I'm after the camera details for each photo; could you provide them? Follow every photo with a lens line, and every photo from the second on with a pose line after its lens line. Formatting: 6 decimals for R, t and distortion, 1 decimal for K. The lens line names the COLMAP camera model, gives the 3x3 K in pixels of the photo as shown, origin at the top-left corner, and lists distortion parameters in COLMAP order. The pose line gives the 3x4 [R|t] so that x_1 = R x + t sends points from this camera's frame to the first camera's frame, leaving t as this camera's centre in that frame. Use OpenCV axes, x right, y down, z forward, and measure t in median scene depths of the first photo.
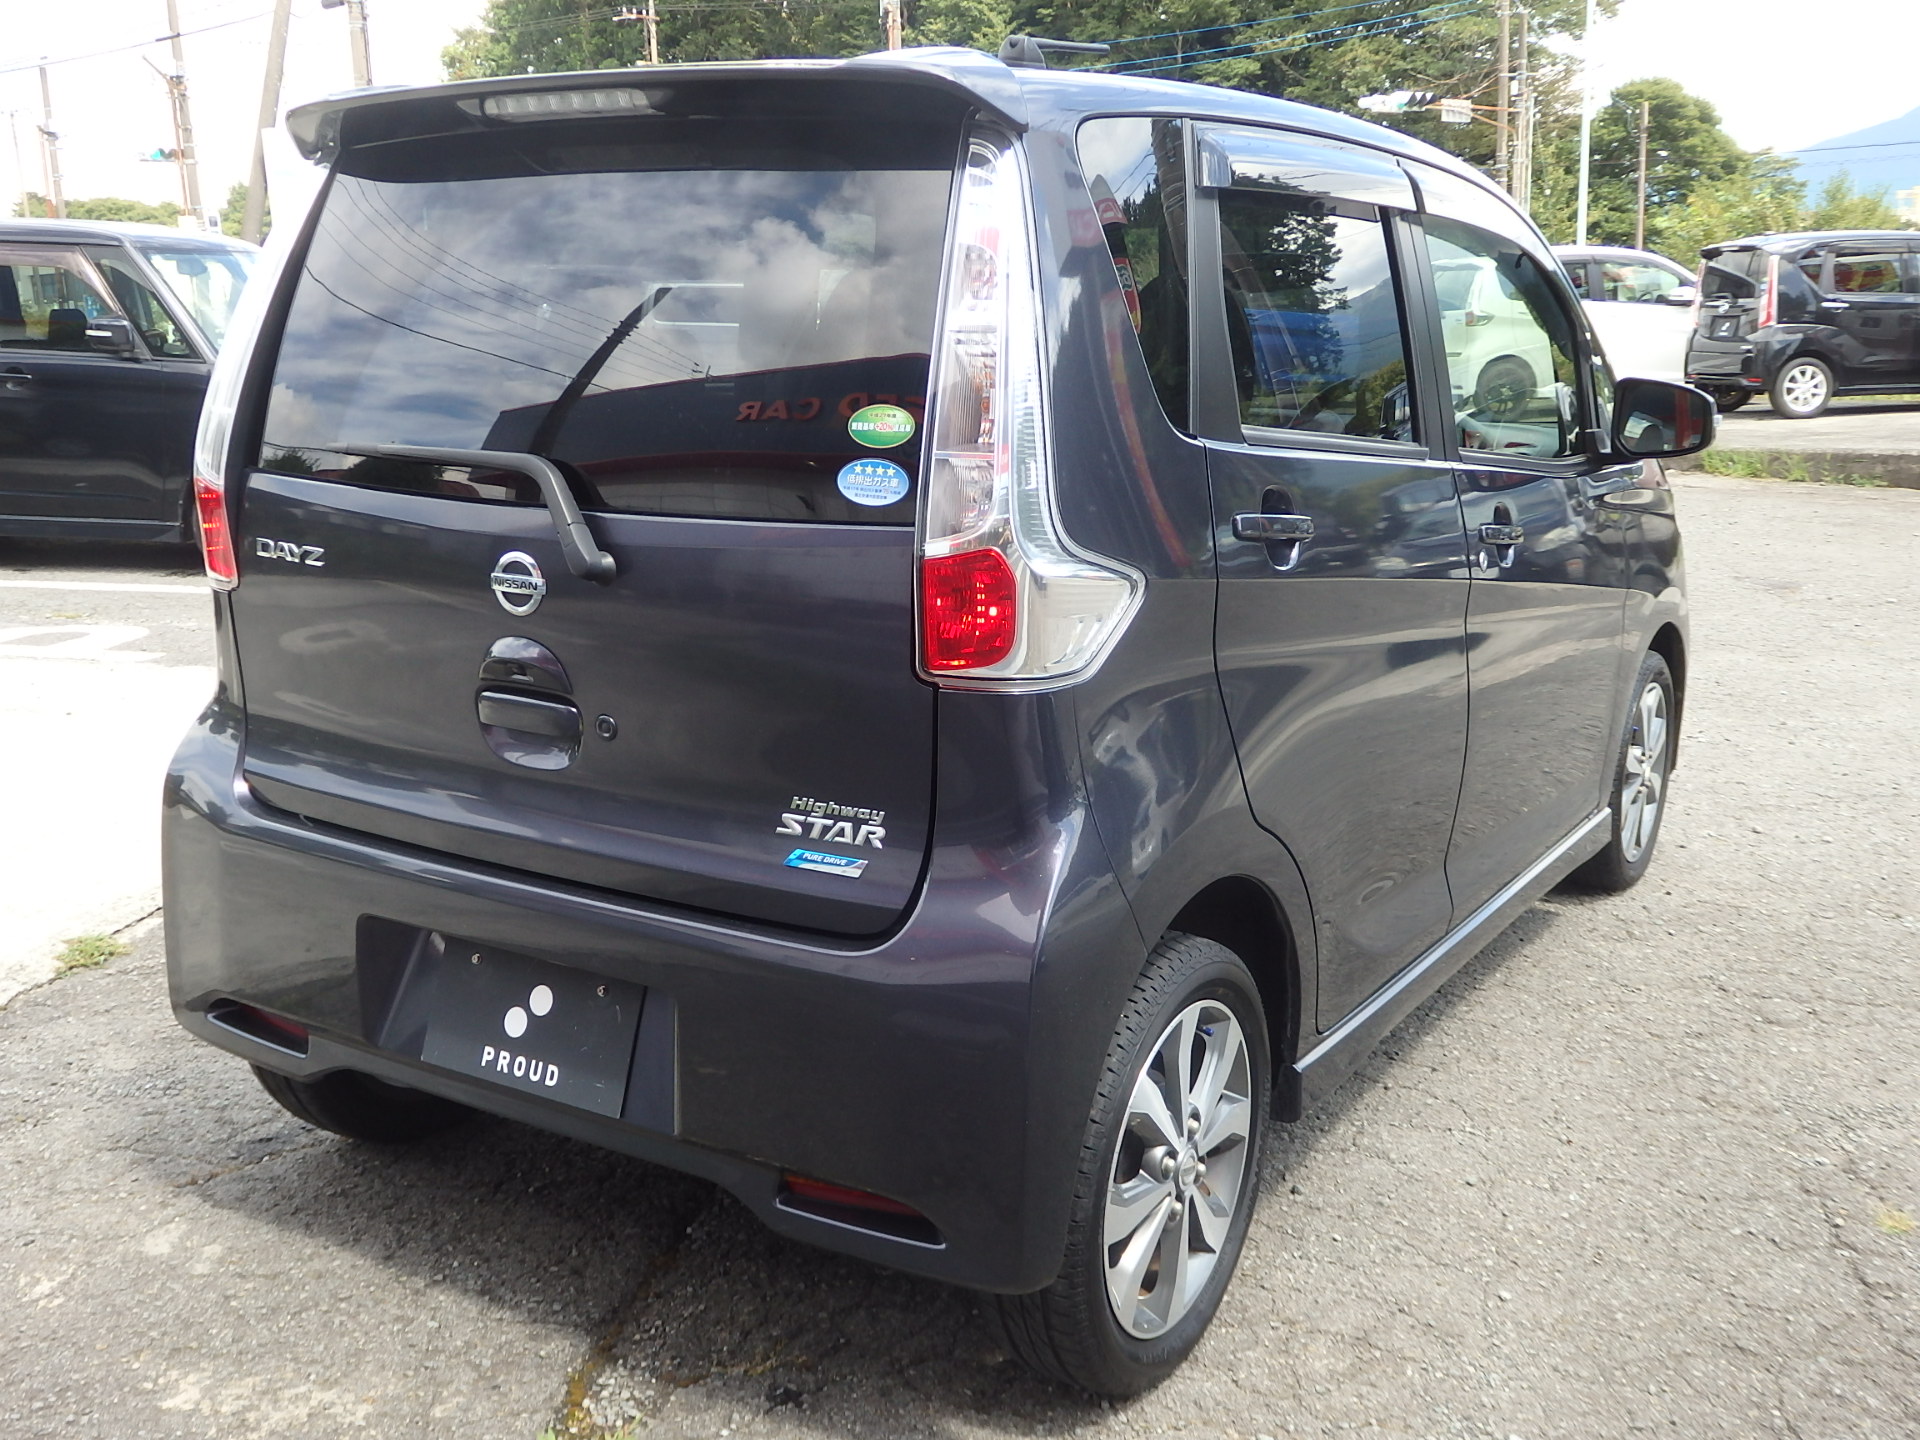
lens RADIAL K [[1816.1, 0, 962.1], [0, 1816.1, 711.6], [0, 0, 1]] dist [-0.000968, 0.000000]
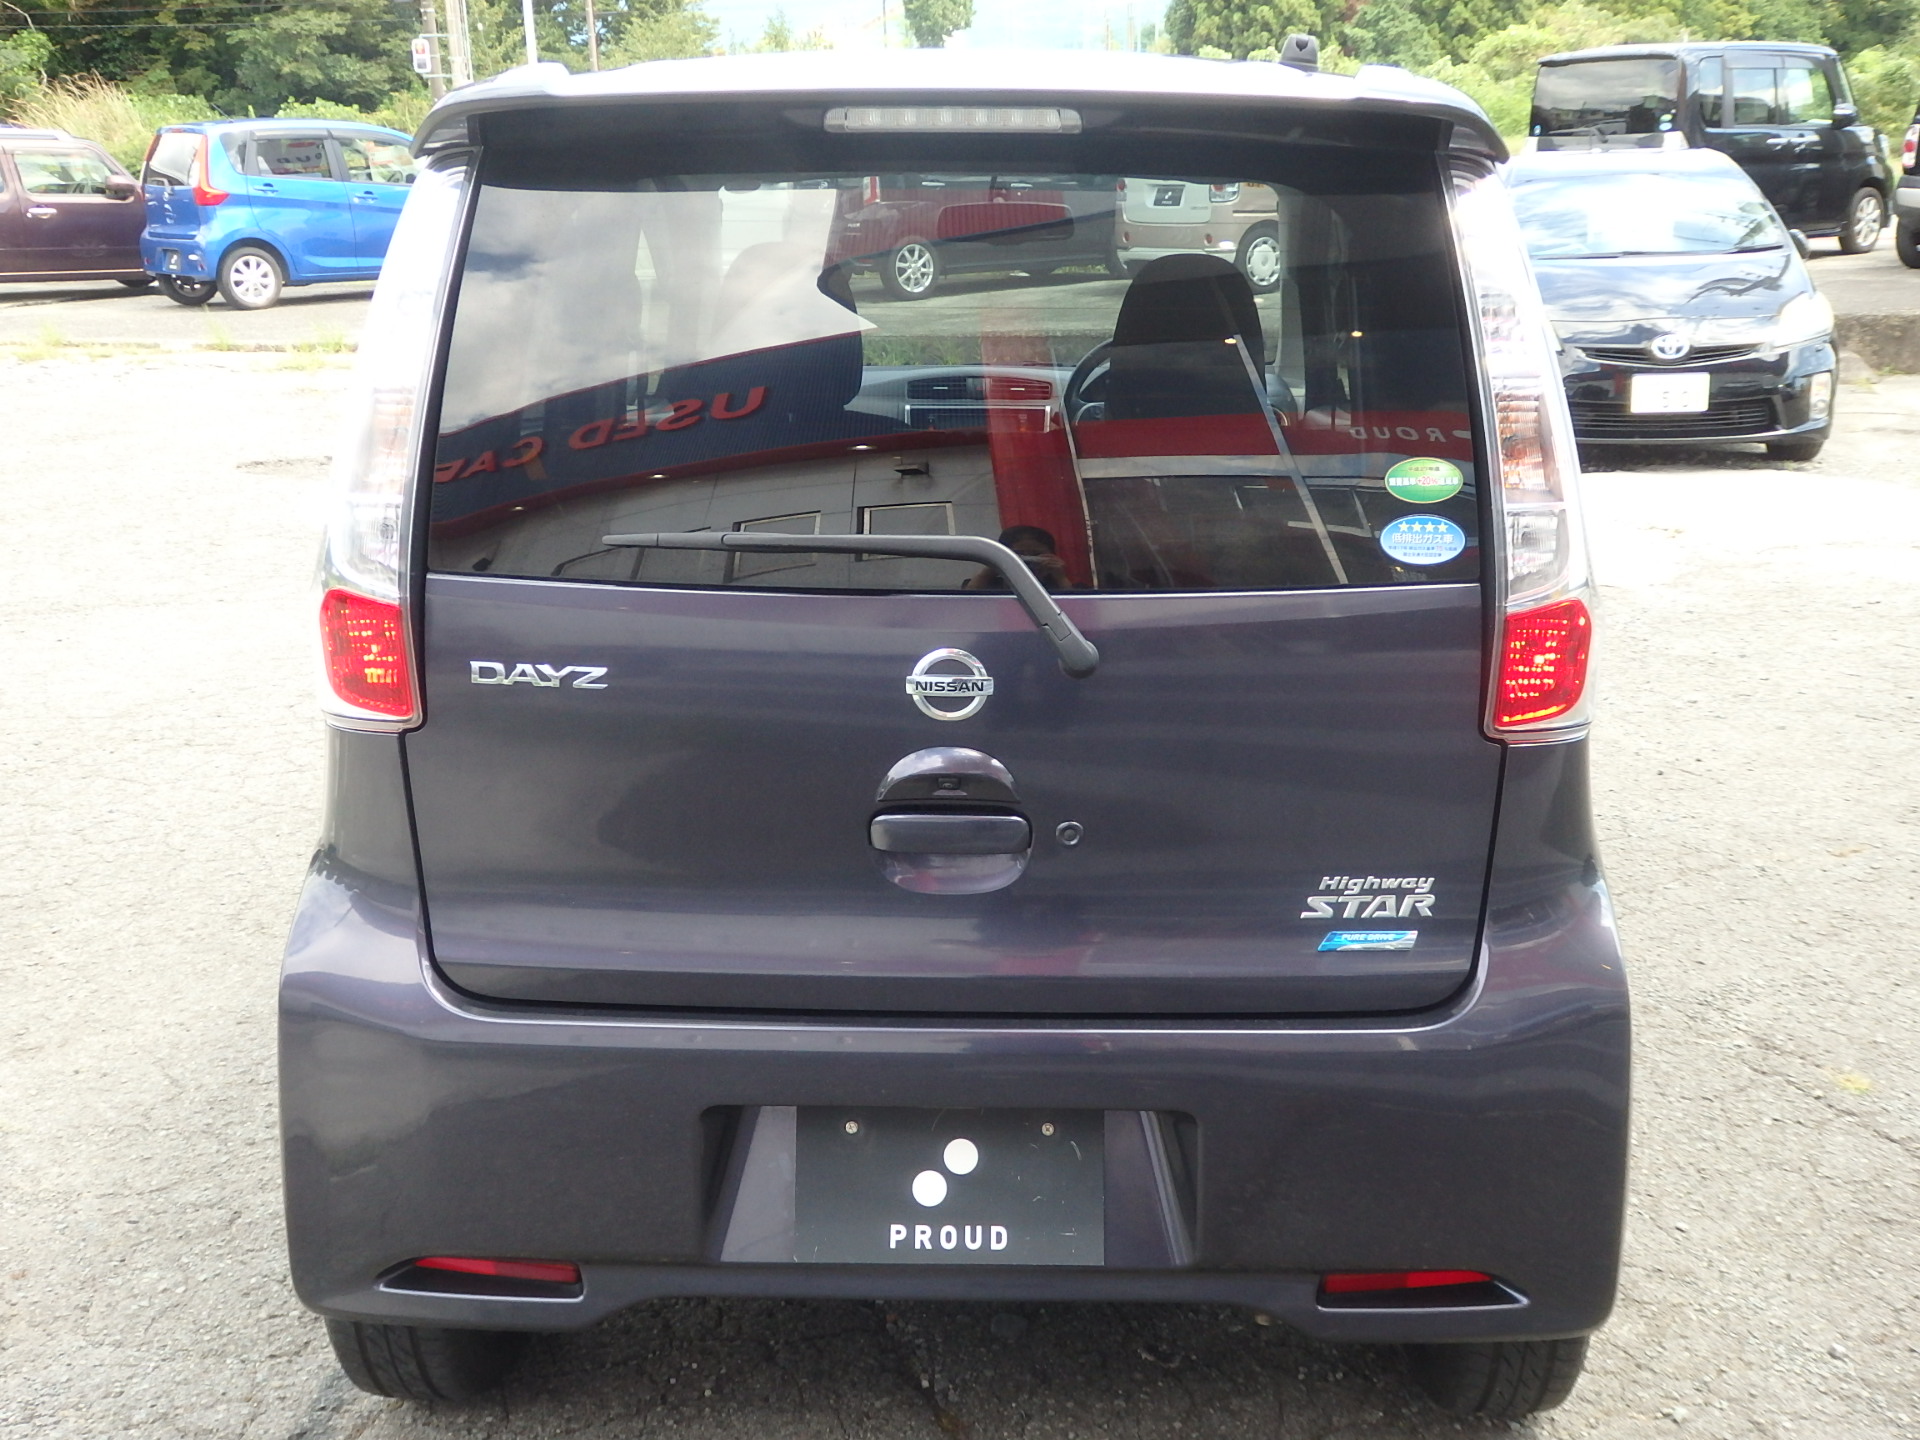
lens RADIAL K [[2081.4, 0, 959.8], [0, 2081.4, 729.3], [0, 0, 1]] dist [0.051255, 0.000000]
pose [[0.876309, -0.134518, 0.462588, -0.744950], [0.115455, 0.990883, 0.069431, -0.125507], [-0.467711, -0.007434, 0.883850, 0.137169]]
